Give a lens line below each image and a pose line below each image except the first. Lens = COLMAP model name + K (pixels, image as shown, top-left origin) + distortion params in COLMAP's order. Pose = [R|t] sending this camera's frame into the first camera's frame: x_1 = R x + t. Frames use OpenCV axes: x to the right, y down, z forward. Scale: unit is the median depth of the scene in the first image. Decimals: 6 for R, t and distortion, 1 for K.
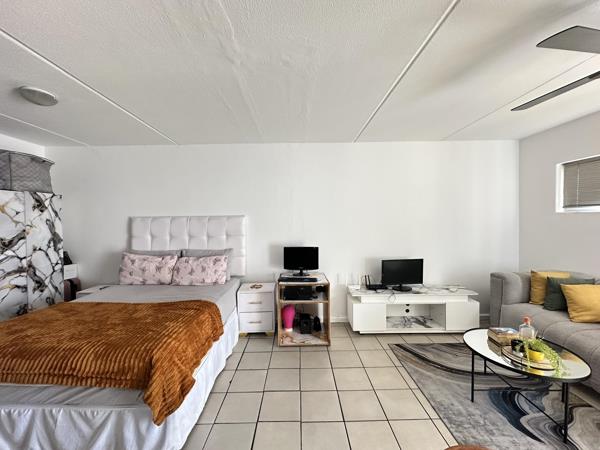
lens RADIAL K [[239.9, 0, 300.2], [0, 239.9, 223.8], [0, 0, 1]] dist [0.000296, 0.000839]
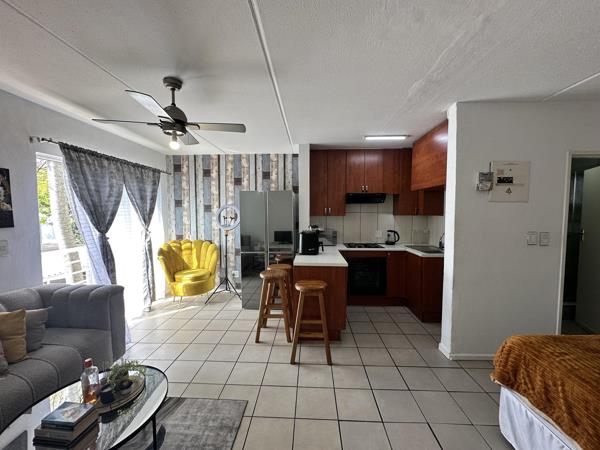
lens RADIAL K [[239.9, 0, 300.3], [0, 239.9, 225.3], [0, 0, 1]] dist [0.000296, 0.000839]
pose [[-0.998444, 0.018131, 0.052736, 0.159978], [0.021922, 0.997147, 0.072231, -0.032977], [-0.051276, 0.073275, -0.995993, 1.024464]]
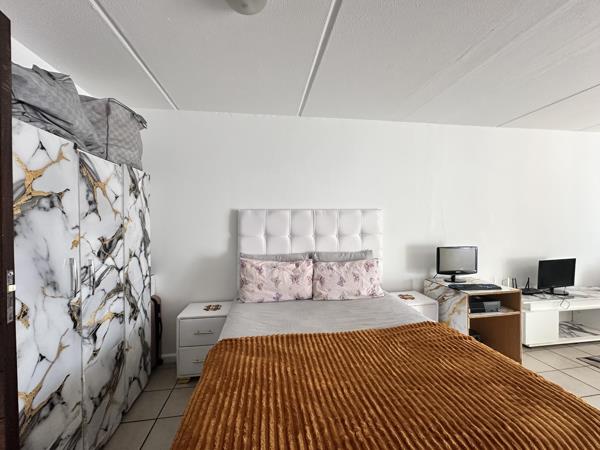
lens RADIAL K [[239.9, 0, 302.8], [0, 239.9, 223.4], [0, 0, 1]] dist [0.000296, 0.000839]
pose [[0.988869, 0.002704, 0.148763, -0.685984], [-0.001046, 0.999937, -0.011217, 0.025623], [-0.148784, 0.010937, 0.988809, 0.269095]]
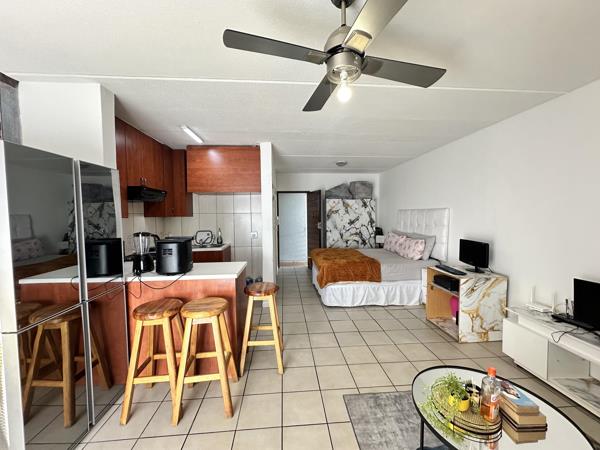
lens RADIAL K [[239.9, 0, 301.0], [0, 239.9, 226.3], [0, 0, 1]] dist [0.000296, 0.000839]
pose [[0.069455, 0.063016, -0.995593, 0.942259], [-0.008945, 0.998002, 0.062544, -0.015169], [0.997545, 0.004562, 0.069880, 0.272425]]
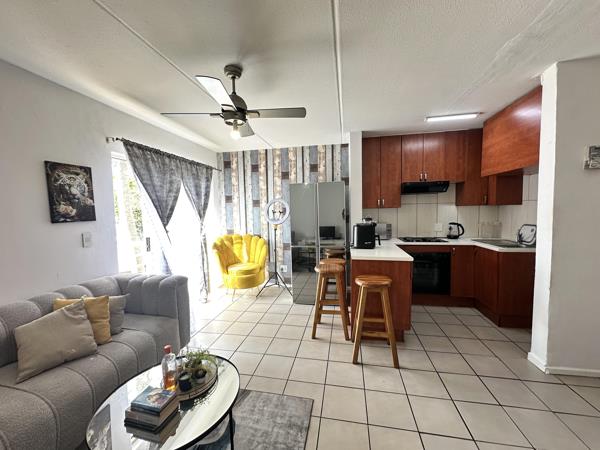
lens RADIAL K [[239.9, 0, 300.9], [0, 239.9, 225.3], [0, 0, 1]] dist [0.000296, 0.000839]
pose [[-0.979740, 0.026590, 0.198503, 0.240655], [0.042922, 0.995995, 0.078434, -0.011476], [-0.195622, 0.085365, -0.976957, 0.990208]]
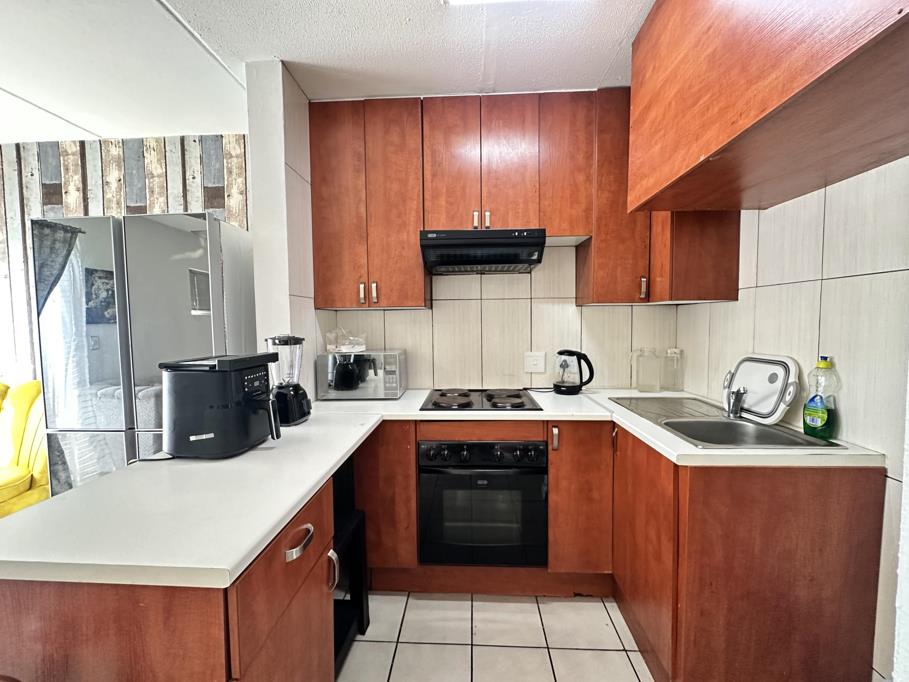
lens RADIAL K [[363.5, 0, 457.4], [0, 363.5, 340.7], [0, 0, 1]] dist [0.000296, 0.000839]
pose [[-0.997923, 0.027637, 0.058182, -0.118334], [0.031759, 0.996959, 0.071161, 0.031469], [-0.056038, 0.072861, -0.995767, 0.322718]]
